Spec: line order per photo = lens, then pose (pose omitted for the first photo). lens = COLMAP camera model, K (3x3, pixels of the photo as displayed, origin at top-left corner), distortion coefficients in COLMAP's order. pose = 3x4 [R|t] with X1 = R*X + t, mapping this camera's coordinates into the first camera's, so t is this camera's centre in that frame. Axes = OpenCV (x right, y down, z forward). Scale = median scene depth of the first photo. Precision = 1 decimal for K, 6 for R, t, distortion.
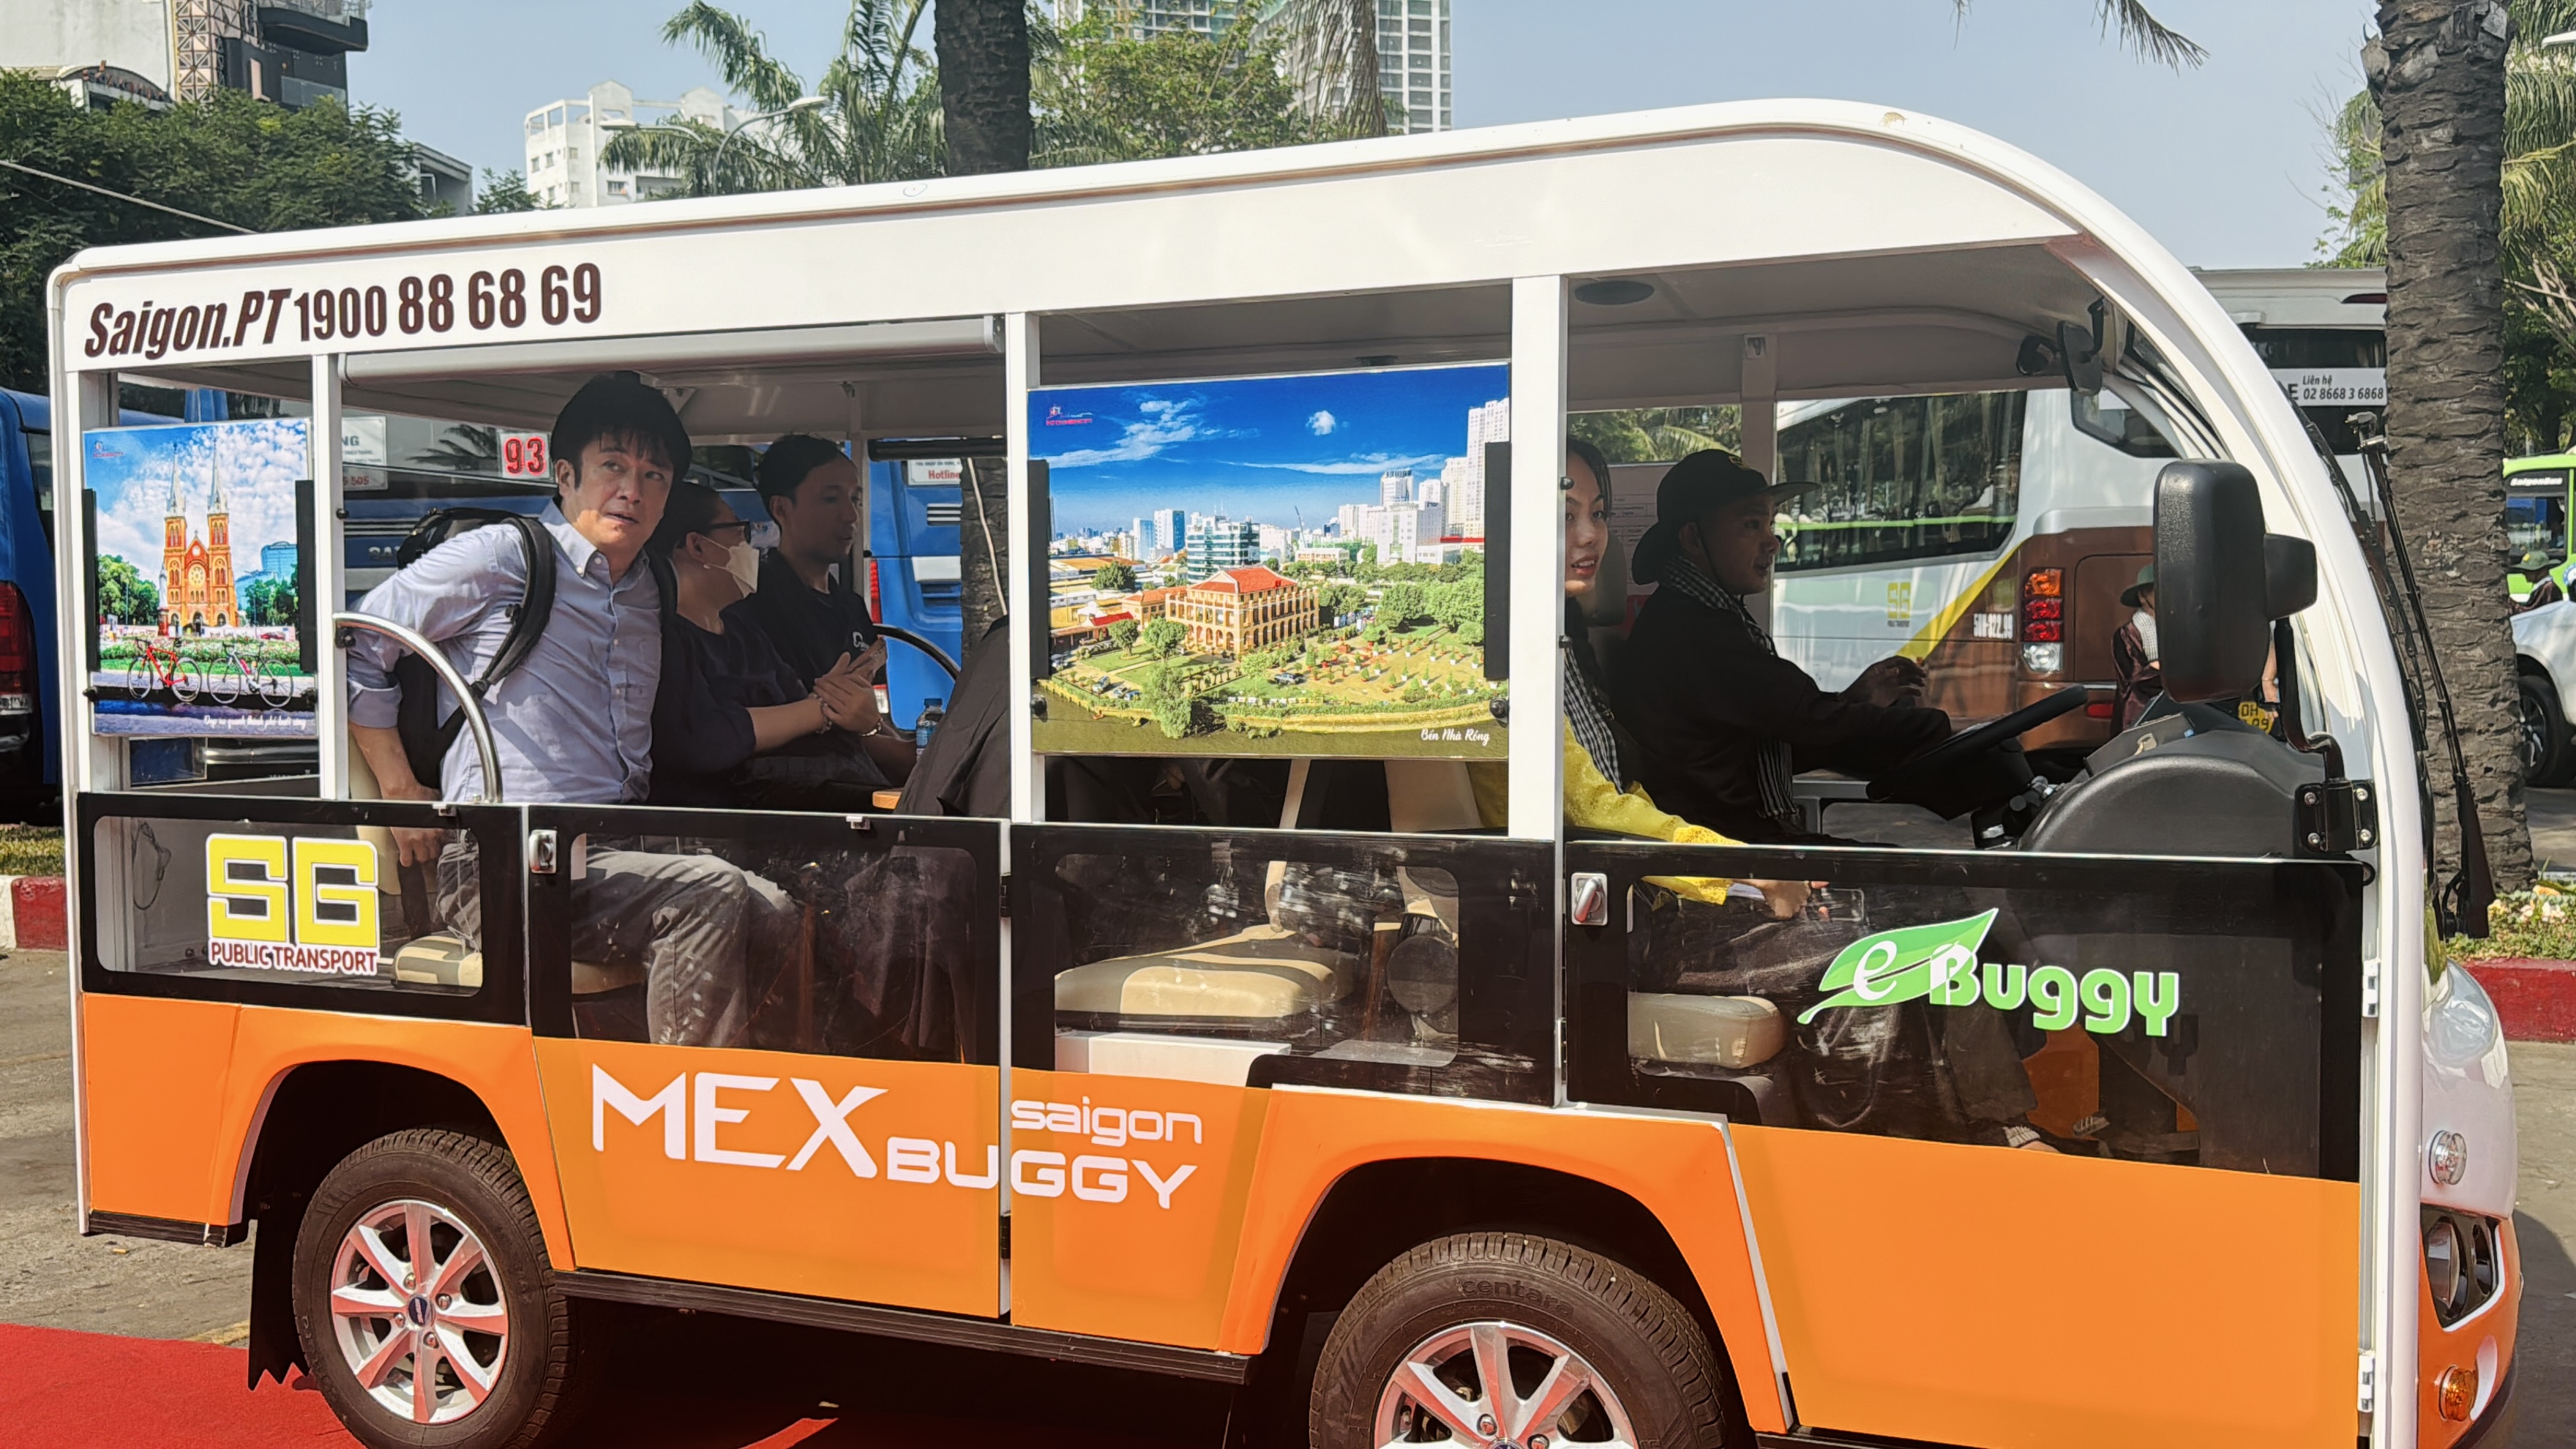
lens RADIAL K [[2201.8, 0, 1282.1], [0, 2201.8, 718.1], [0, 0, 1]] dist [0.073242, -0.039277]
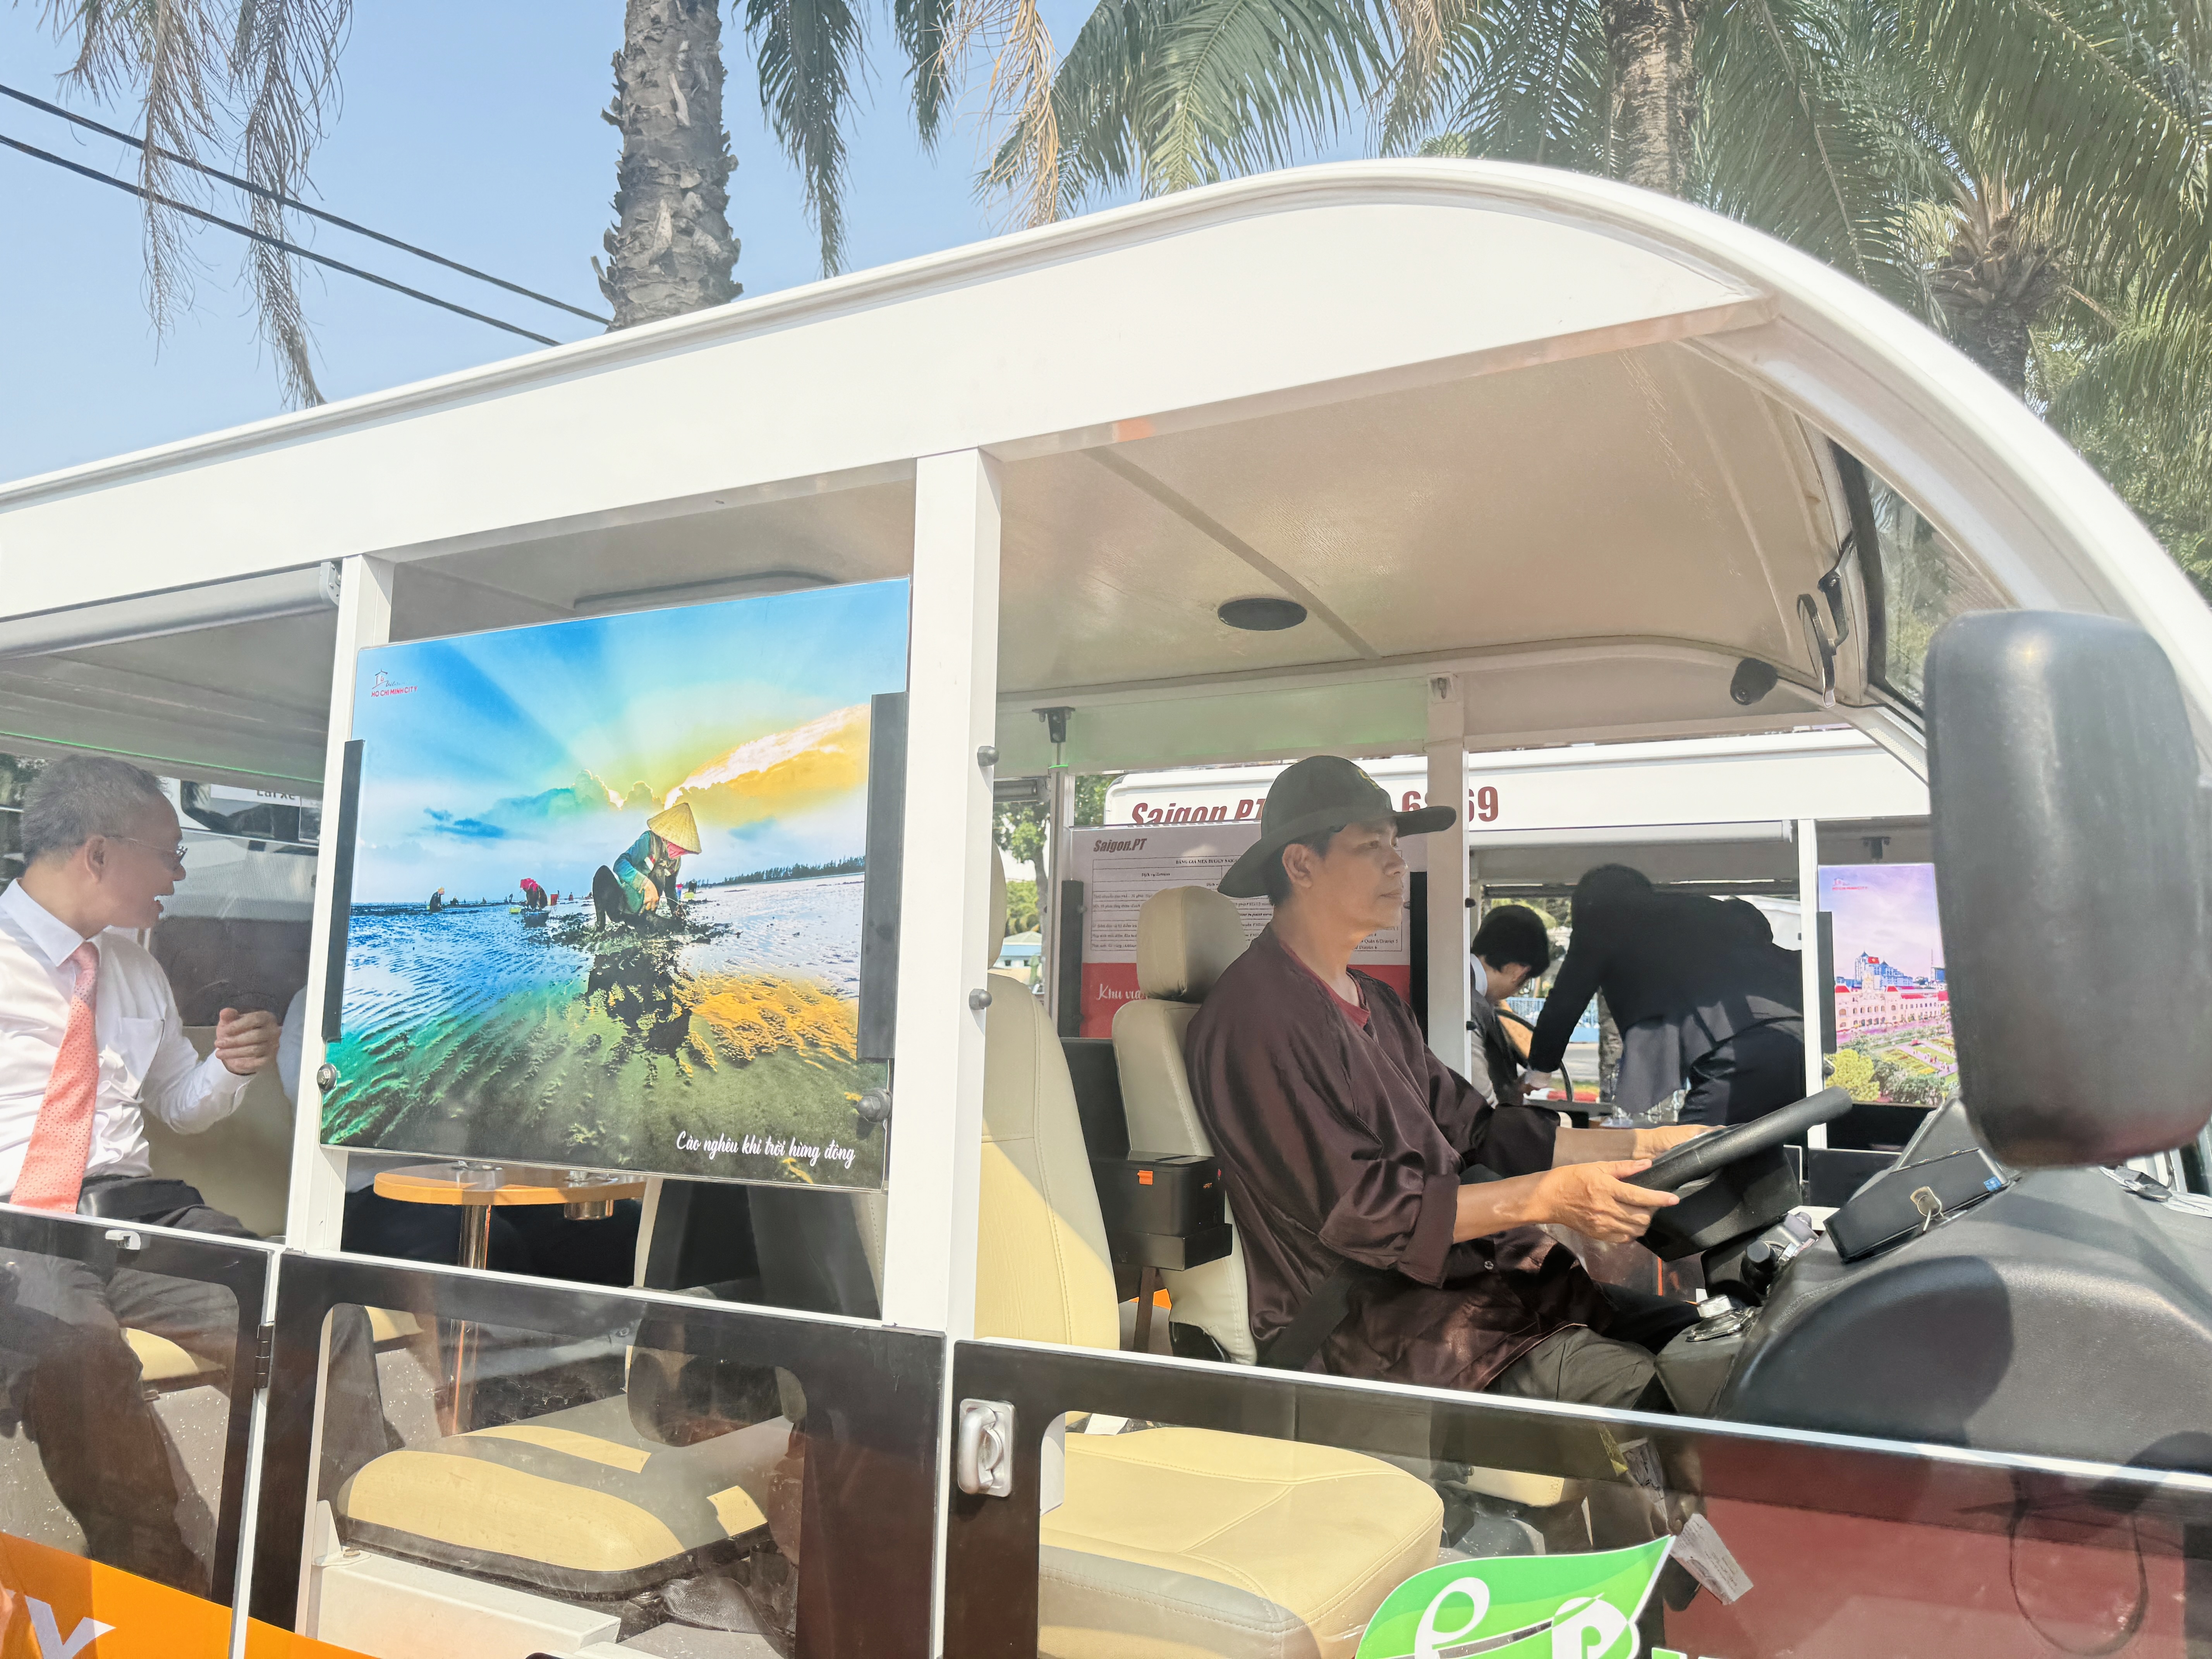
lens RADIAL K [[1543.9, 0, 1136.5], [0, 1543.9, 817.4], [0, 0, 1]] dist [0.043902, -0.047988]
pose [[0.995218, 0.014086, -0.096659, 0.195743], [-0.031036, 0.983870, -0.176172, -0.009562], [0.092618, 0.178330, 0.979602, 0.512386]]
